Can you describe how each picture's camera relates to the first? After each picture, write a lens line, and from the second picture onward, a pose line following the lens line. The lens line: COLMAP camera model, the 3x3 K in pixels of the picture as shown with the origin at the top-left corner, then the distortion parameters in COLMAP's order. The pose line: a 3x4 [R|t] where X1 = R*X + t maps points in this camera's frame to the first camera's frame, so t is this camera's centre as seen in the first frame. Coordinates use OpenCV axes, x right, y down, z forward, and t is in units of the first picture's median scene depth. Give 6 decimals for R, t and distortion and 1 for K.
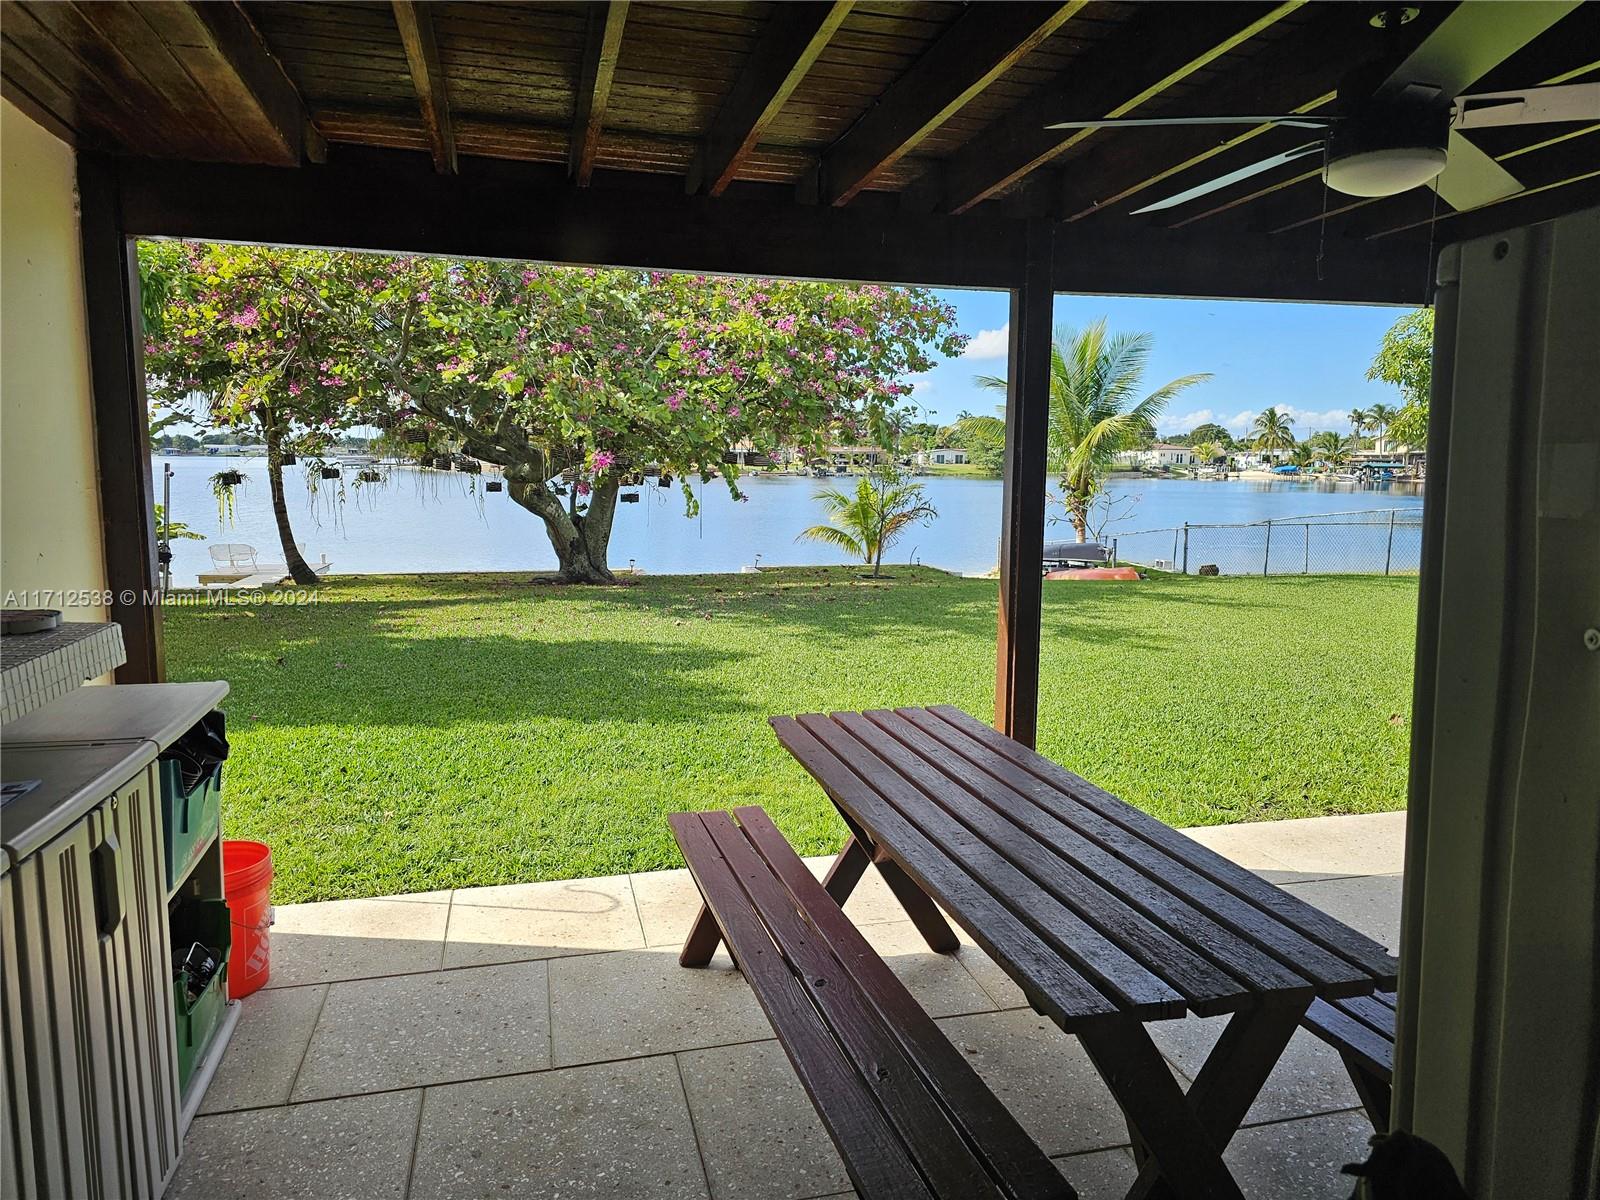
lens RADIAL K [[1083.6, 0, 797.1], [0, 1083.6, 604.1], [0, 0, 1]] dist [0.071203, -0.066120]
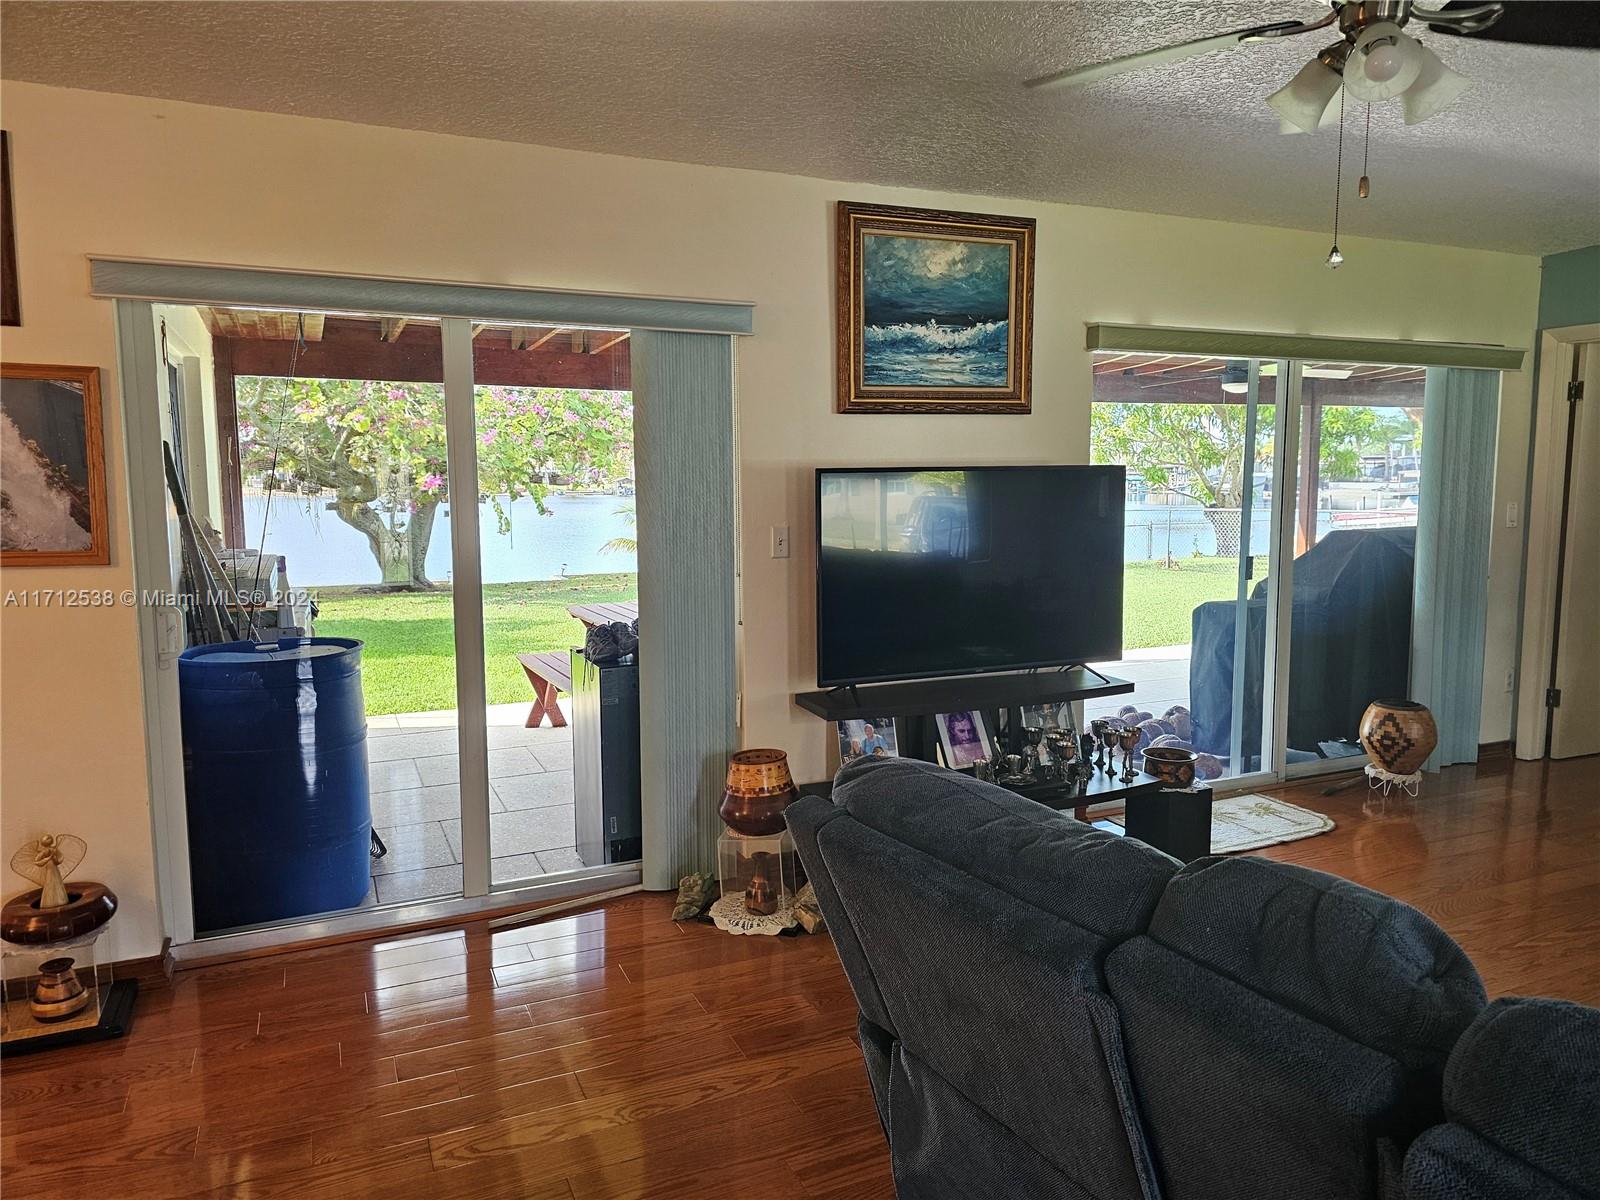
lens RADIAL K [[1083.6, 0, 797.1], [0, 1083.6, 604.1], [0, 0, 1]] dist [0.071203, -0.066120]
pose [[0.984769, -0.033707, 0.170567, 0.009500], [0.036471, 0.999249, -0.013093, 0.024068], [-0.169998, 0.019114, 0.985259, -0.187914]]
